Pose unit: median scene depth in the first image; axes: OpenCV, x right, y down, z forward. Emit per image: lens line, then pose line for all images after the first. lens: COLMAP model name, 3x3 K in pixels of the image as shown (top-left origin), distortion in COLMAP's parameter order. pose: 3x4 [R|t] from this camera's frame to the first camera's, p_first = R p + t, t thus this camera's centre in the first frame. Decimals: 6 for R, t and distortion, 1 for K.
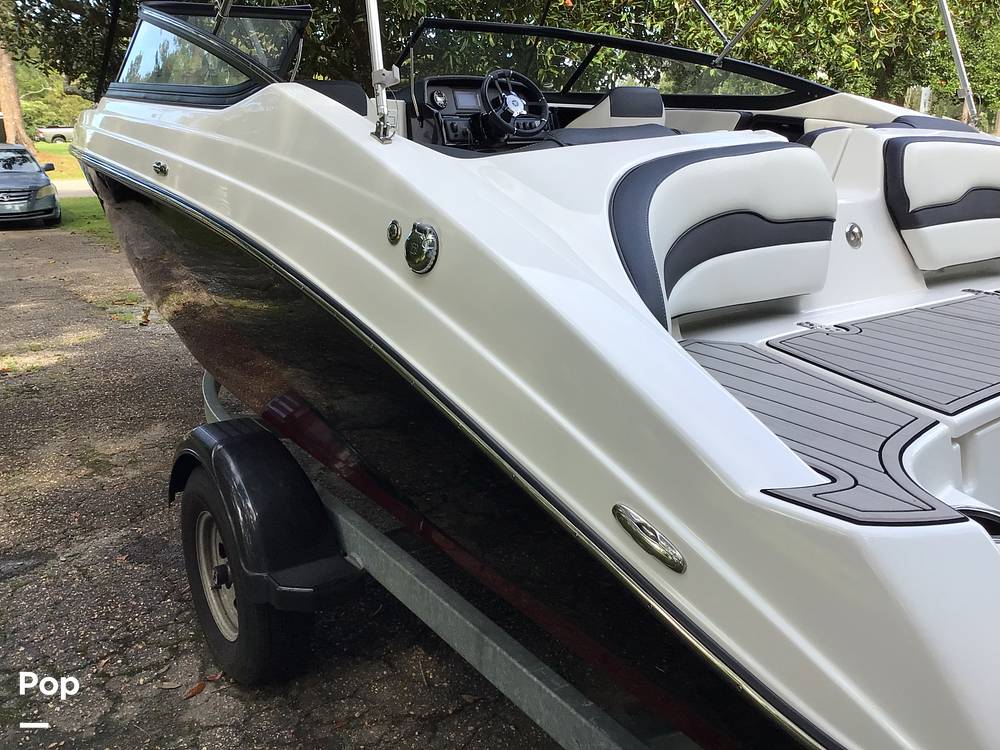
lens RADIAL K [[904.9, 0, 500.0], [0, 904.9, 375.0], [0, 0, 1]] dist [0.130266, -0.252408]
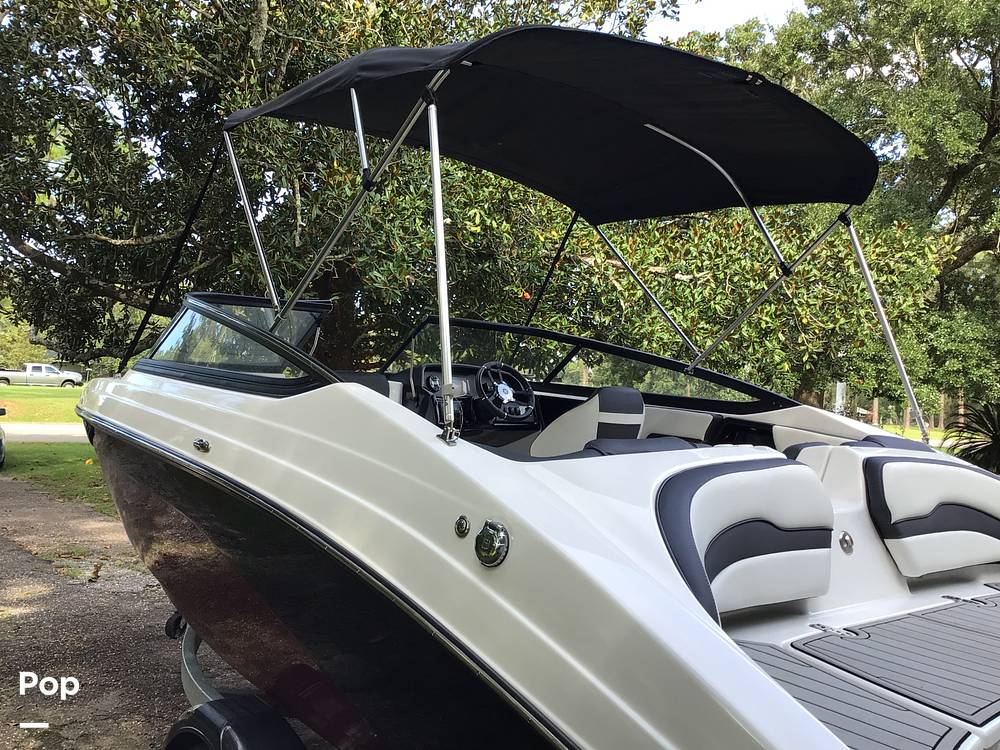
lens RADIAL K [[904.7, 0, 496.2], [0, 904.7, 370.5], [0, 0, 1]] dist [0.114825, -0.175651]
pose [[0.996480, 0.056692, 0.061749, -0.098442], [-0.036777, 0.957612, -0.285705, -0.015263], [-0.075328, 0.282428, 0.956326, -0.076181]]
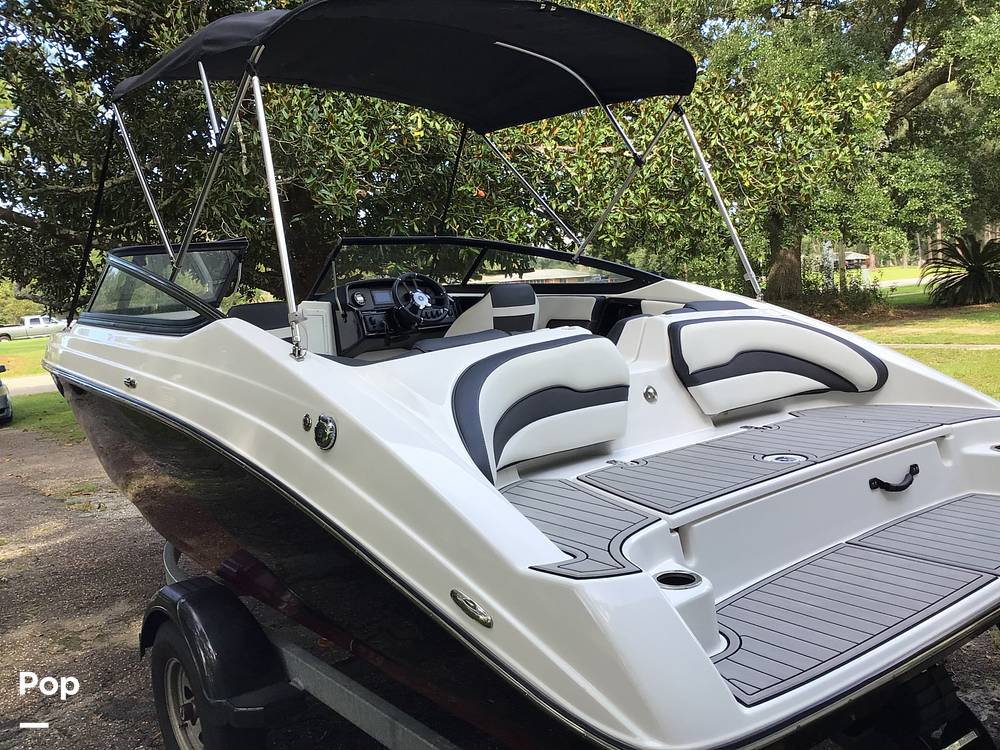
lens RADIAL K [[915.7, 0, 500.0], [0, 915.7, 375.0], [0, 0, 1]] dist [0.076346, -0.109672]
pose [[0.995462, -0.078175, 0.054263, 0.073369], [0.086267, 0.982040, -0.167793, 0.025604], [-0.040171, 0.171713, 0.984328, -0.292549]]
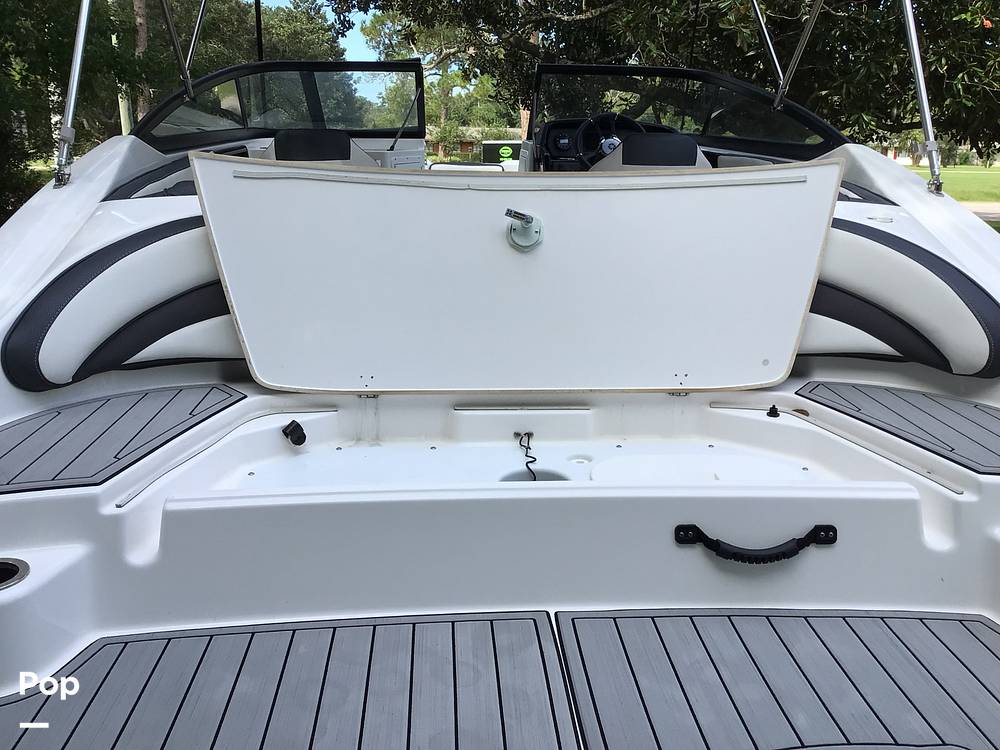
lens RADIAL K [[904.7, 0, 496.2], [0, 904.7, 370.5], [0, 0, 1]] dist [0.114825, -0.175651]
pose [[0.850043, 0.142542, -0.507059, 0.697484], [-0.158157, 0.987336, 0.012417, -0.079192], [0.502408, 0.069641, 0.861822, 0.172055]]
